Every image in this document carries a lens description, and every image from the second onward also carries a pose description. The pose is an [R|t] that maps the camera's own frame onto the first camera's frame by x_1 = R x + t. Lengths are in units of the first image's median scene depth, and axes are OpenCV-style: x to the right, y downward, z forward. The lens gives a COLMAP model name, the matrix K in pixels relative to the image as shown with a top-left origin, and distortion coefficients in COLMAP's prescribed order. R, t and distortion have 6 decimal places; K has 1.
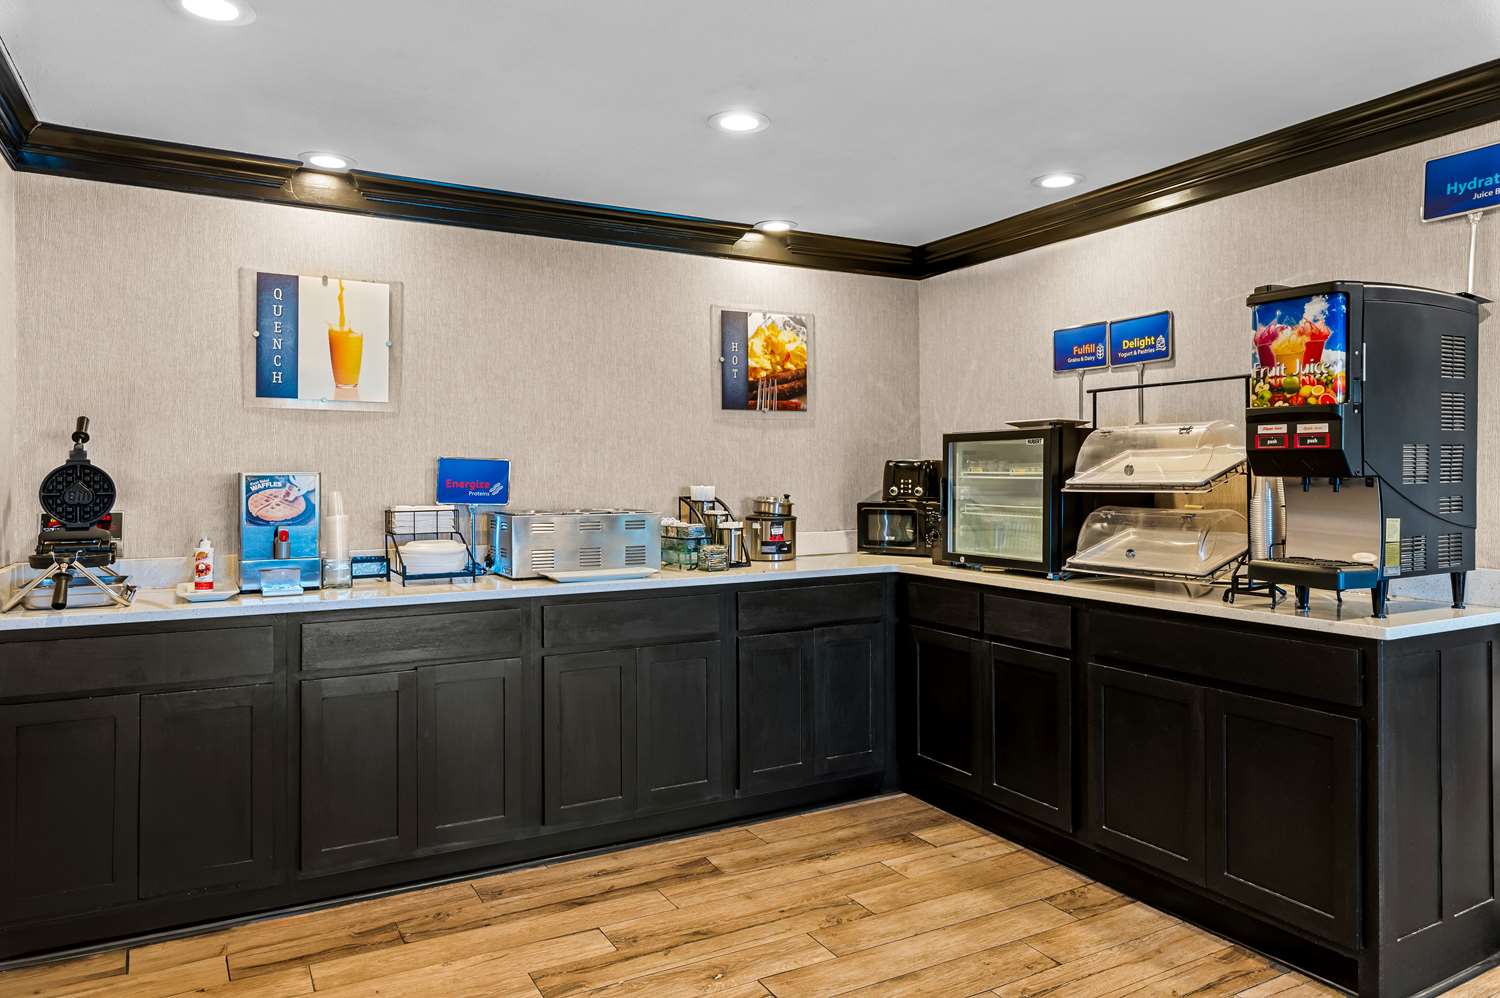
lens RADIAL K [[1001.7, 0, 743.7], [0, 1001.7, 491.7], [0, 0, 1]] dist [0.027901, 0.002140]
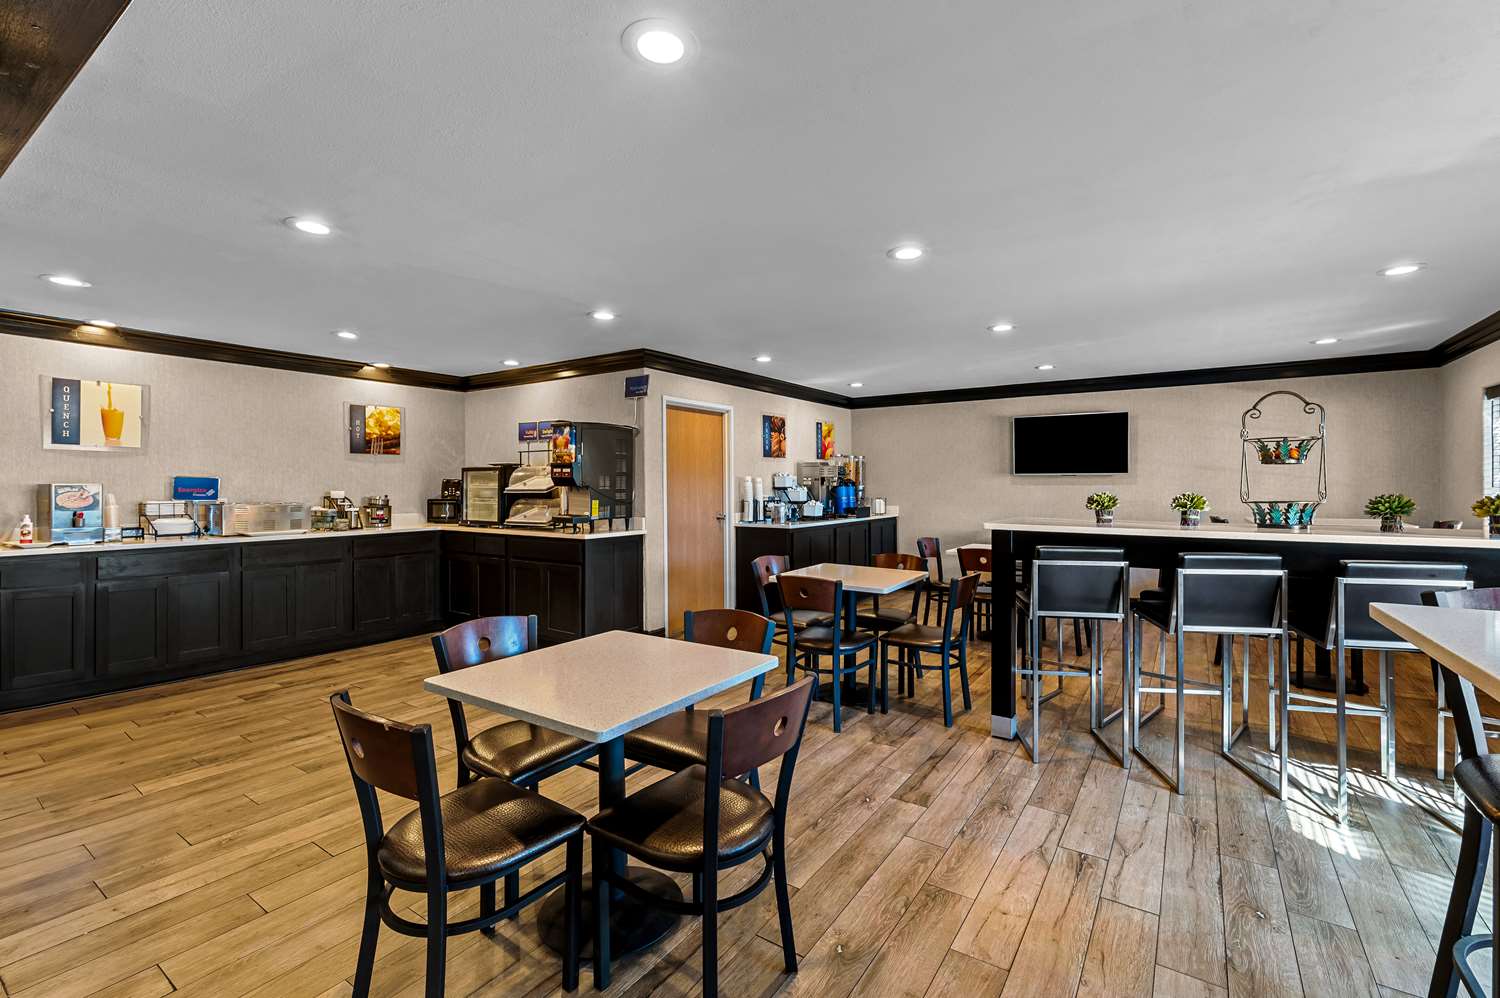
lens RADIAL K [[629.8, 0, 739.4], [0, 629.8, 491.3], [0, 0, 1]] dist [-0.000963, 0.000077]
pose [[0.885052, -0.001755, 0.465488, 0.102247], [0.006217, 0.999948, -0.008050, 0.012119], [-0.465450, 0.010018, 0.885017, -0.609178]]
